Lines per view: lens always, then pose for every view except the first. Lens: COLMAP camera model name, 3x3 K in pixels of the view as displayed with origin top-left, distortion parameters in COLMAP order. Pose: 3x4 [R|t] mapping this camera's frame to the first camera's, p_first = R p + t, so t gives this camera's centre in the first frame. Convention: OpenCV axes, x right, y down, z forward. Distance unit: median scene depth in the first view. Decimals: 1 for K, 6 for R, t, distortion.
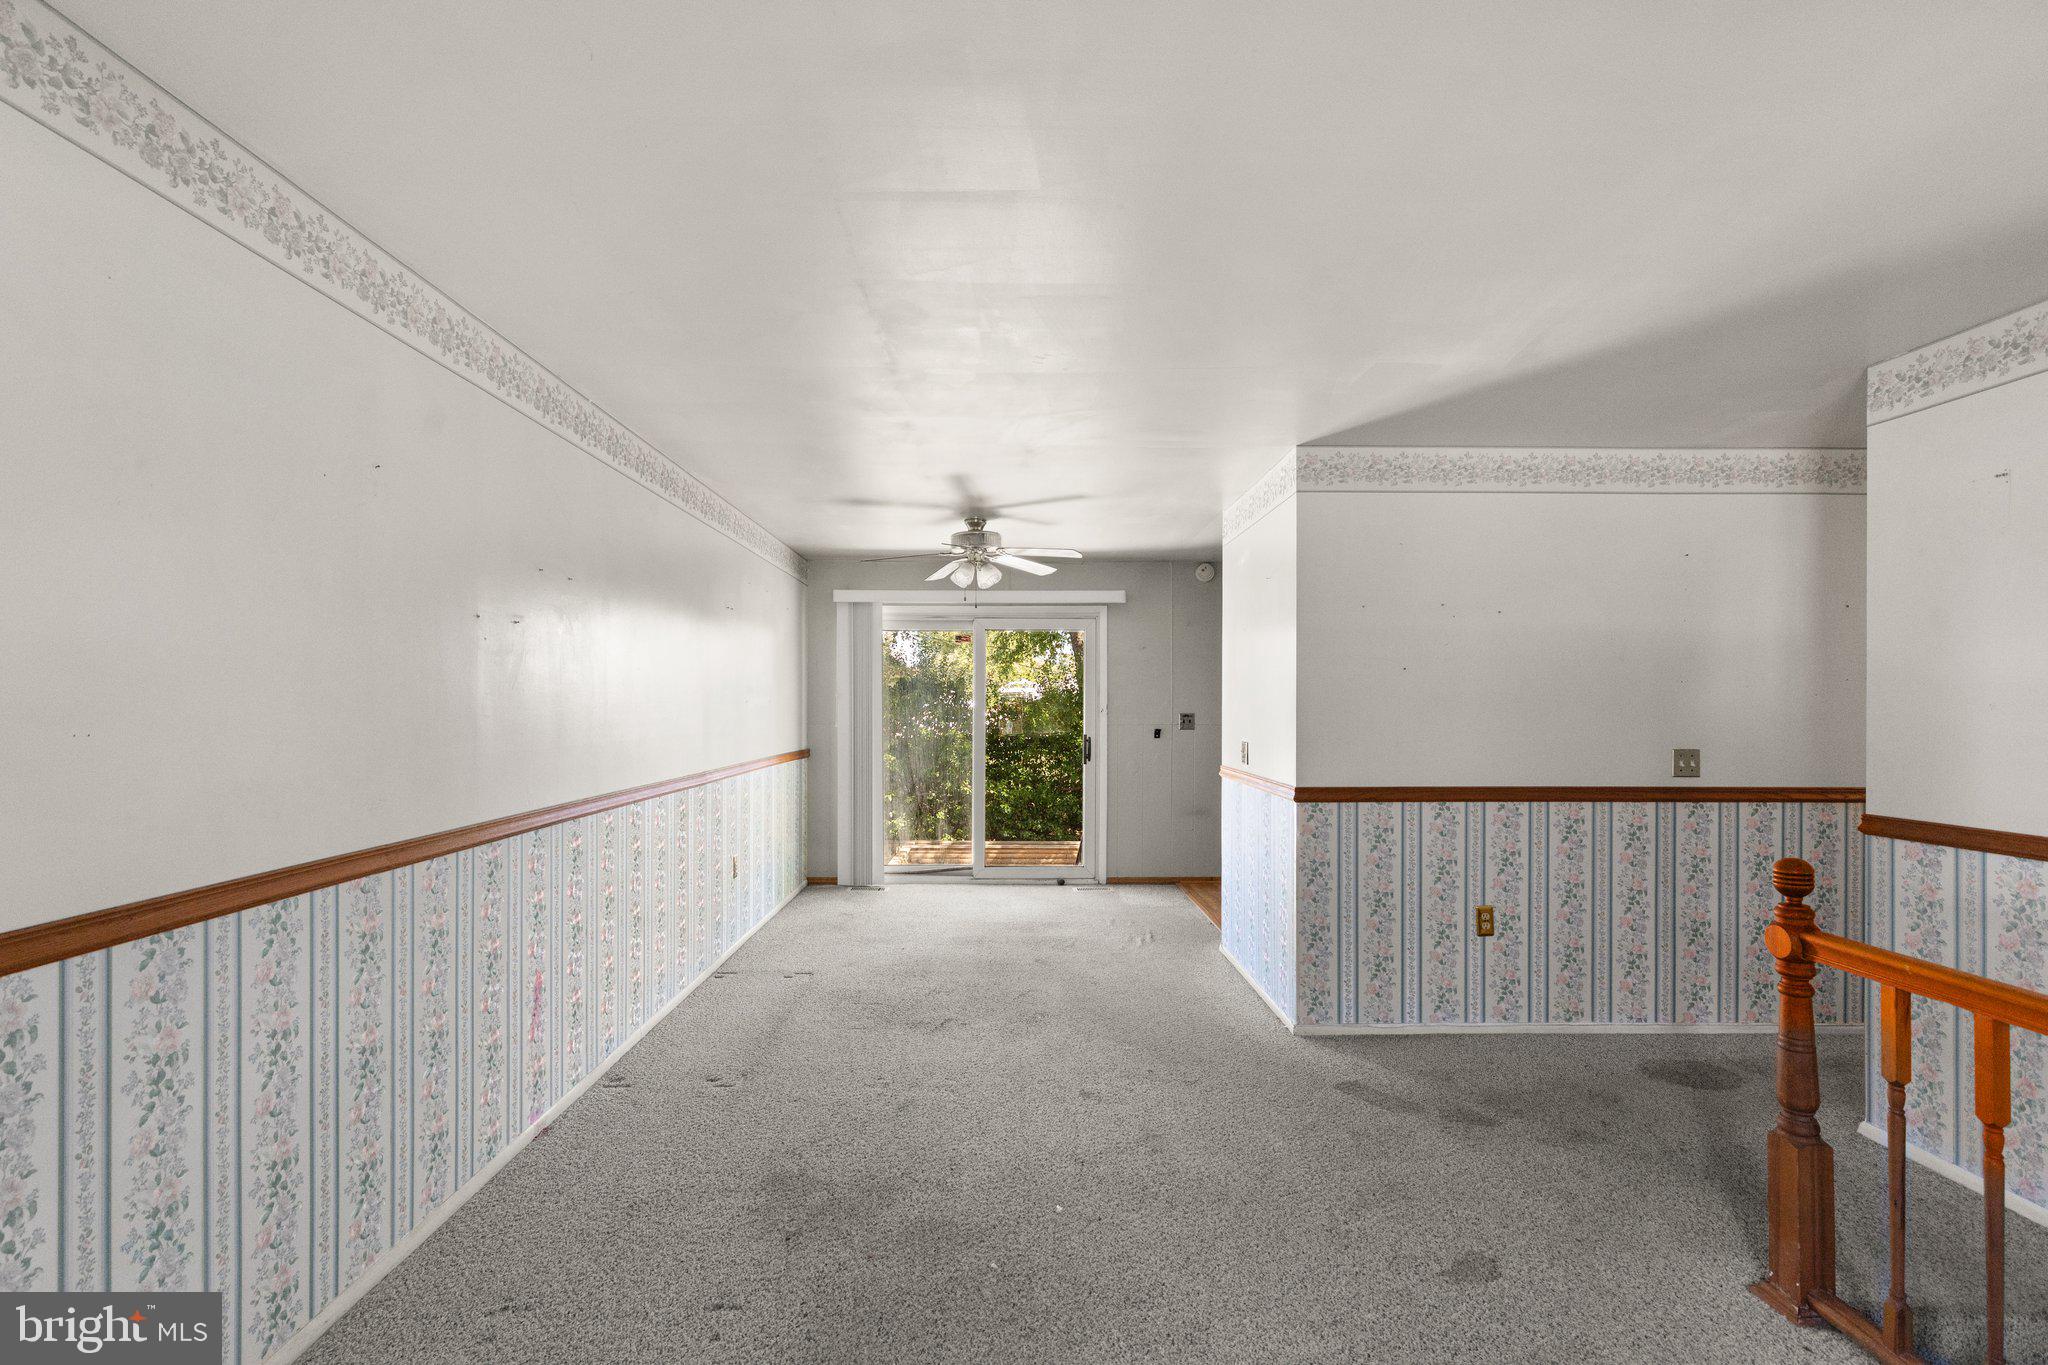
lens RADIAL K [[938.8, 0, 1025.3], [0, 938.8, 695.7], [0, 0, 1]] dist [0.002419, -0.008577]
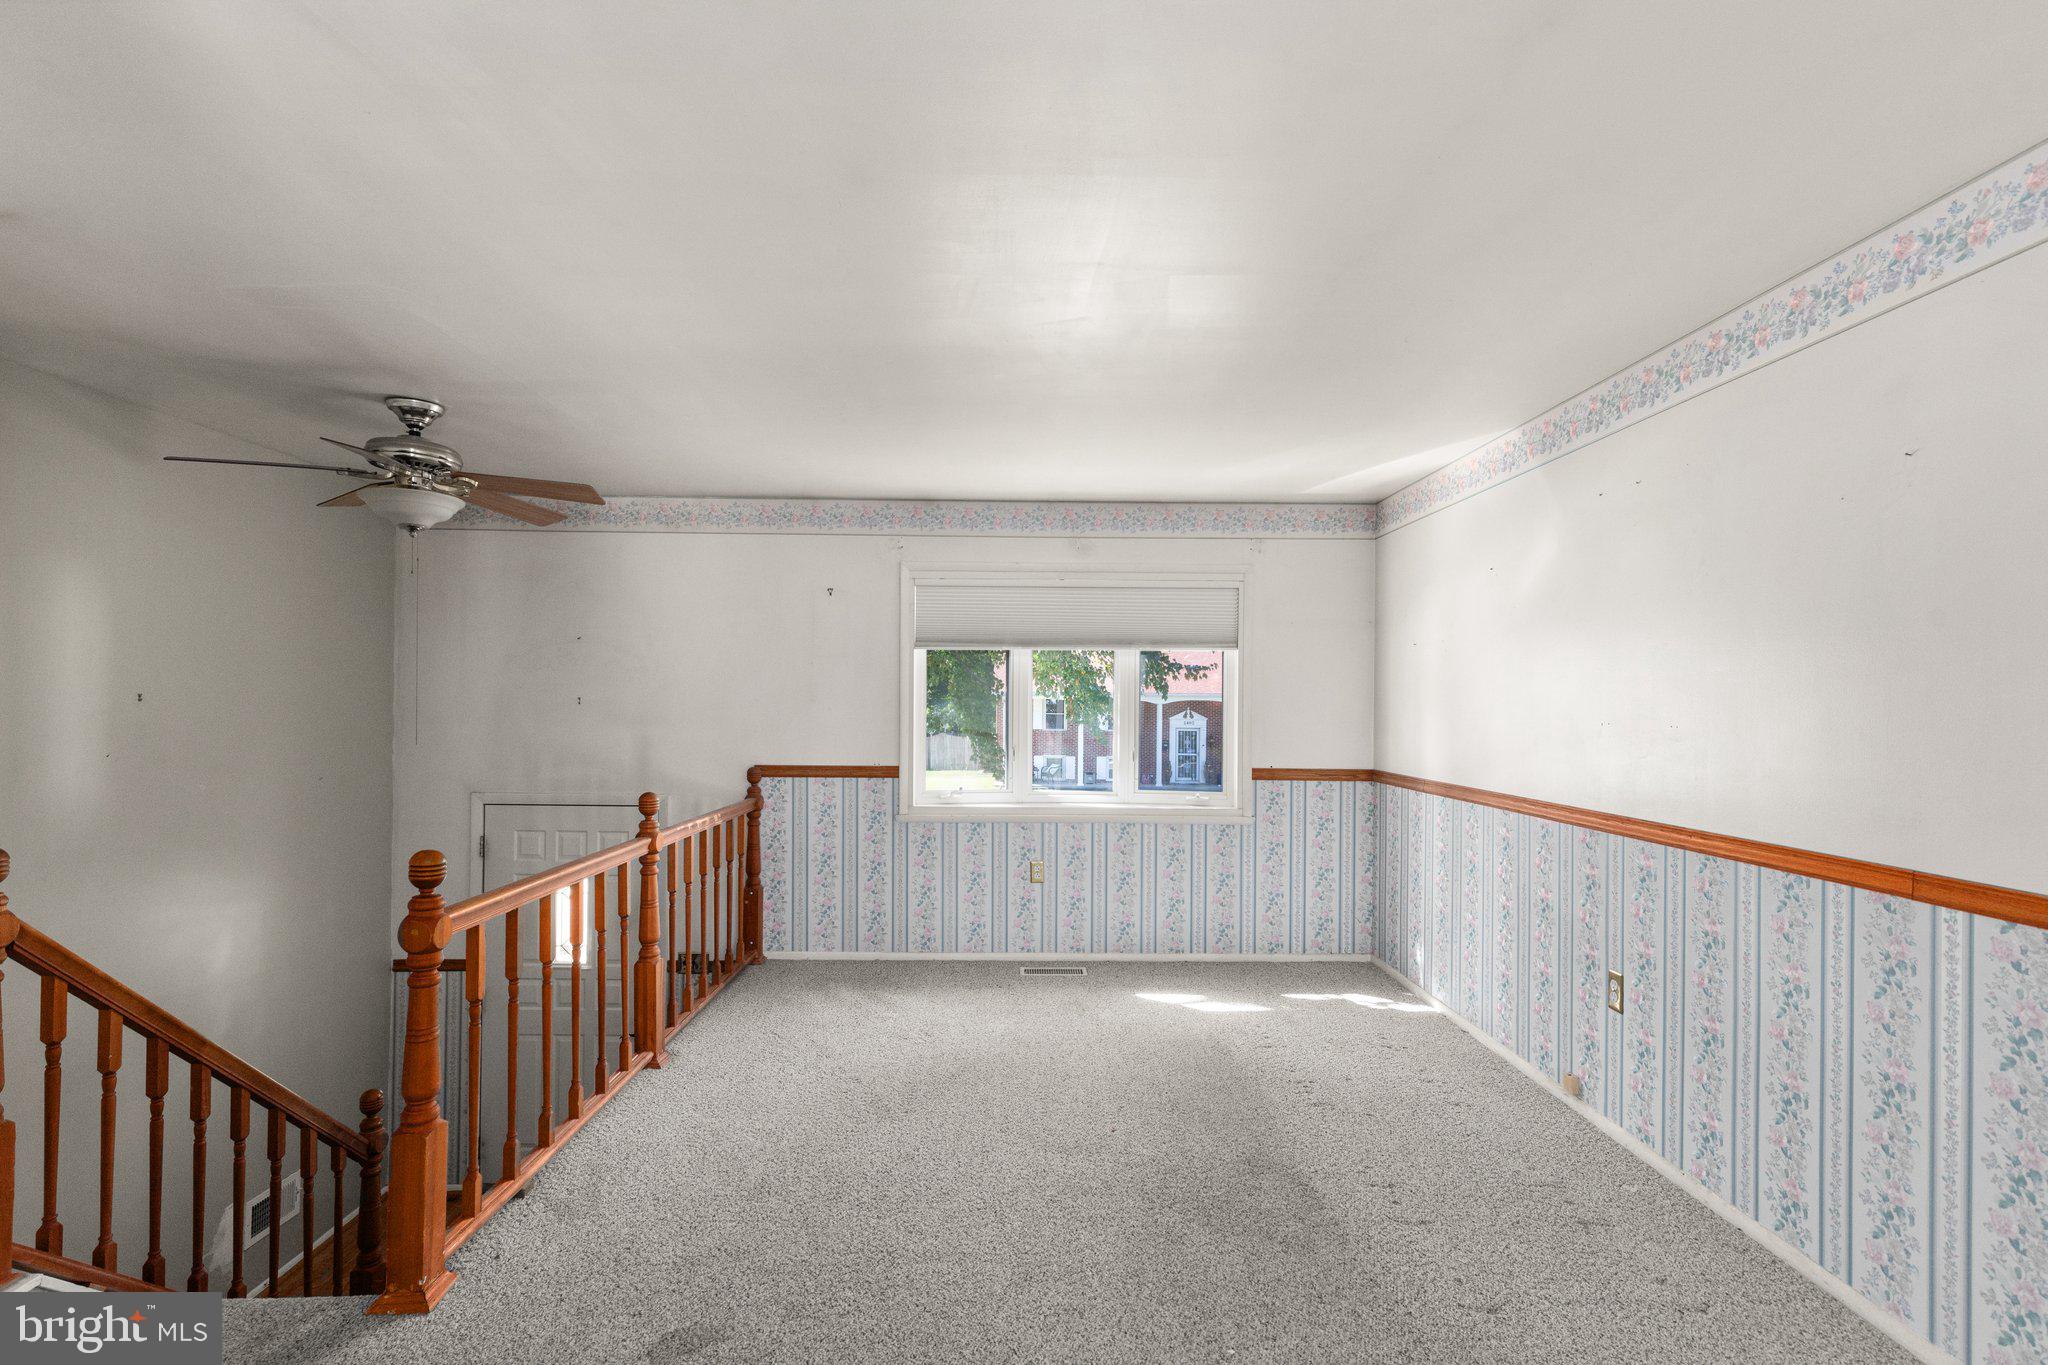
lens RADIAL K [[938.8, 0, 1025.3], [0, 938.8, 695.7], [0, 0, 1]] dist [0.002419, -0.008577]
pose [[-0.999943, -0.010619, -0.001169, 0.190042], [-0.010607, 0.999896, -0.009816, 0.011747], [0.001274, -0.009804, -0.999951, 2.142082]]
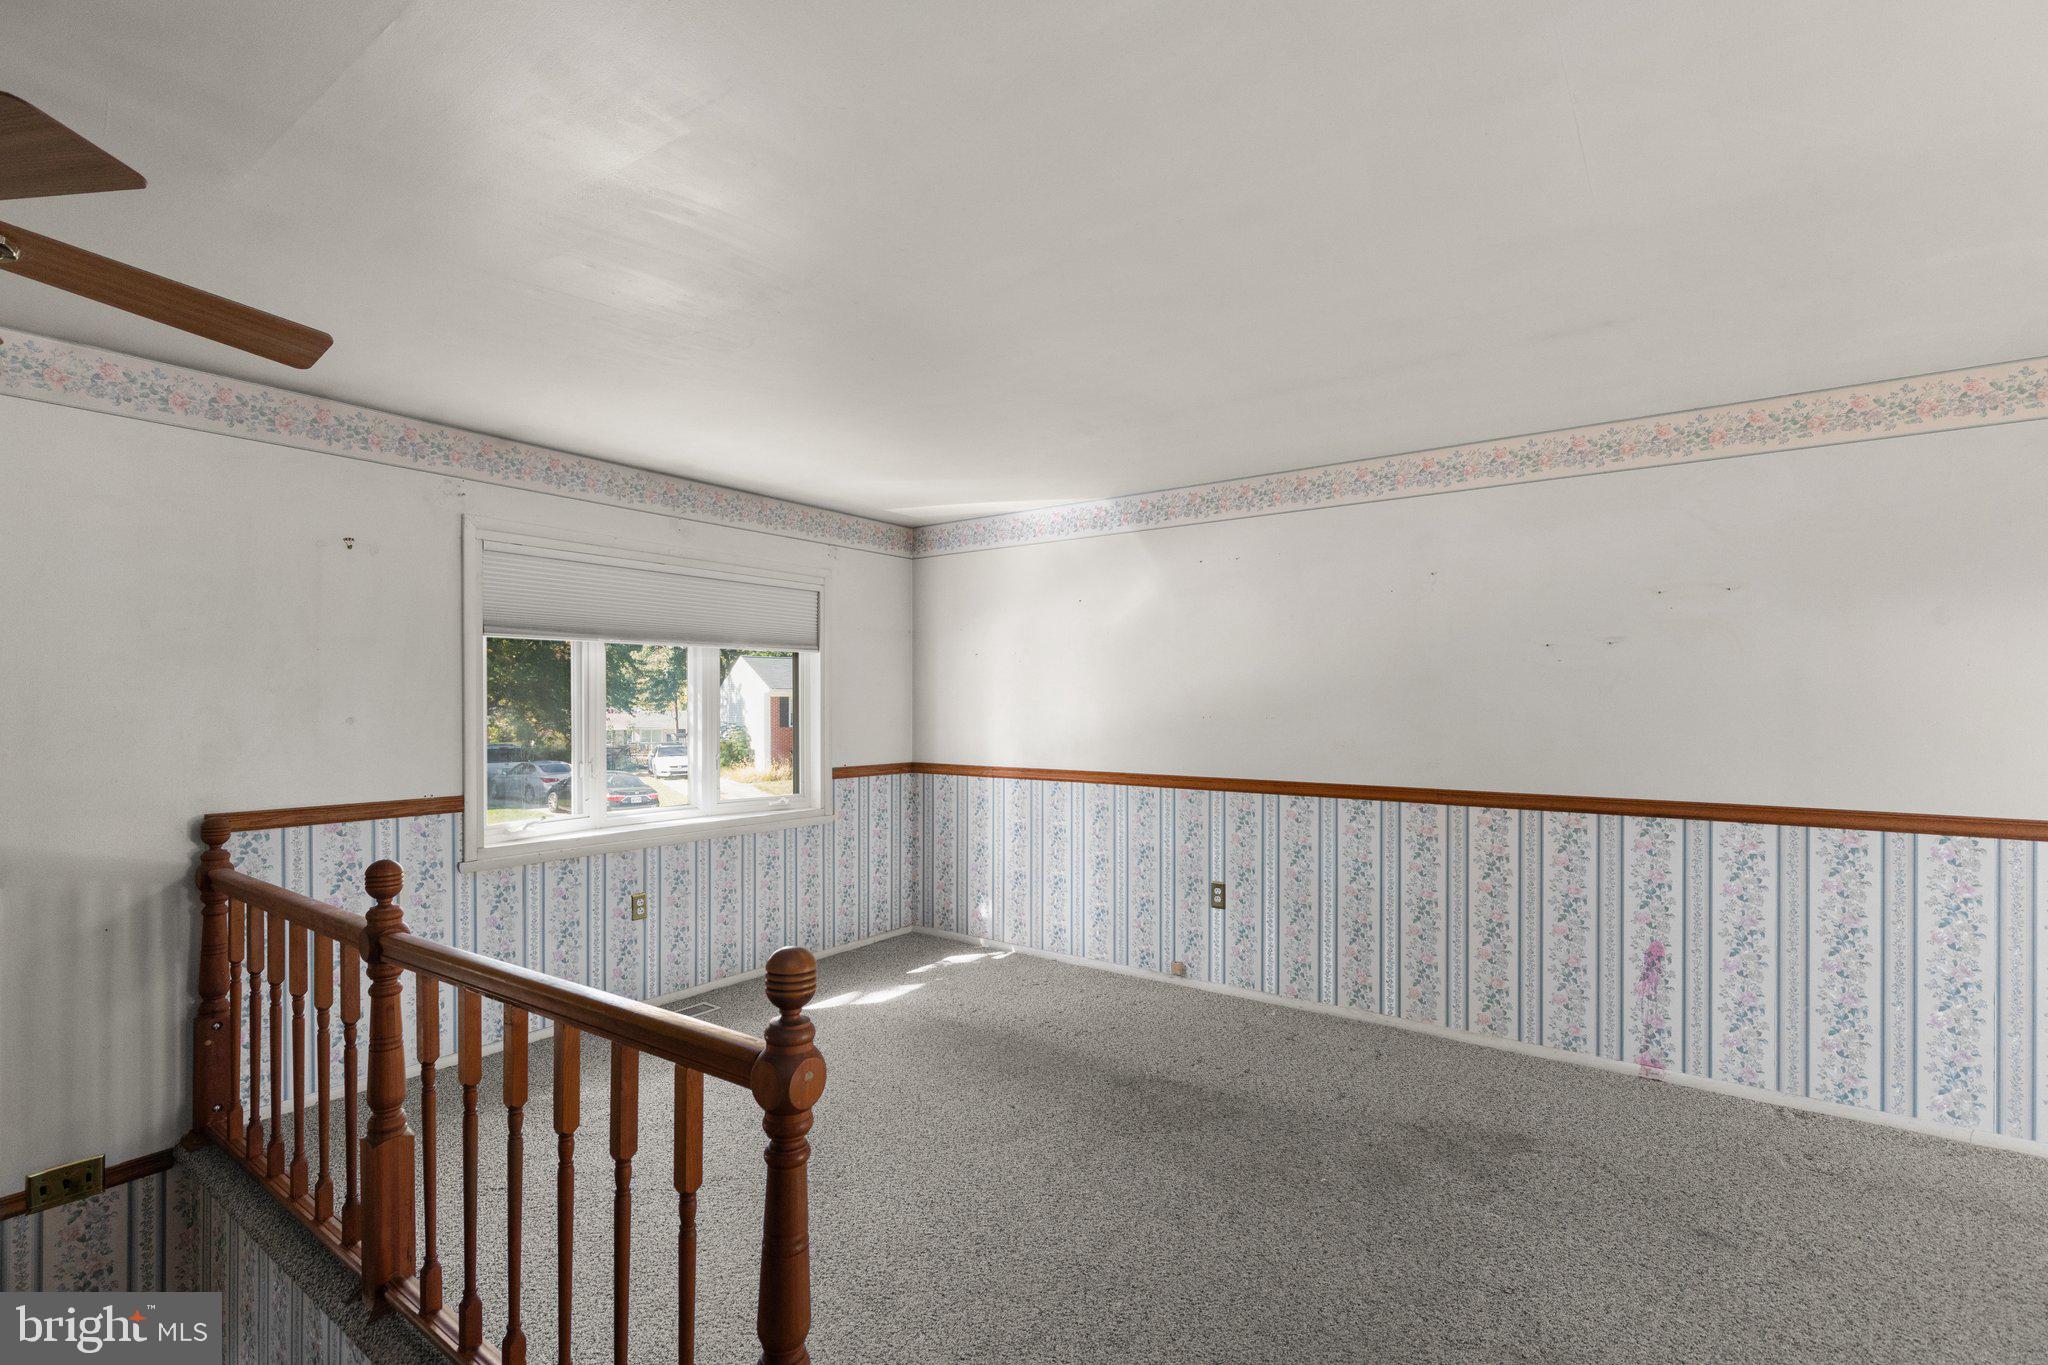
lens RADIAL K [[938.8, 0, 1025.3], [0, 938.8, 695.7], [0, 0, 1]] dist [0.002419, -0.008577]
pose [[-0.588961, -0.009699, -0.808103, 1.336949], [0.000774, 0.999921, -0.012566, 0.009280], [0.808161, -0.008026, -0.588907, 1.595927]]
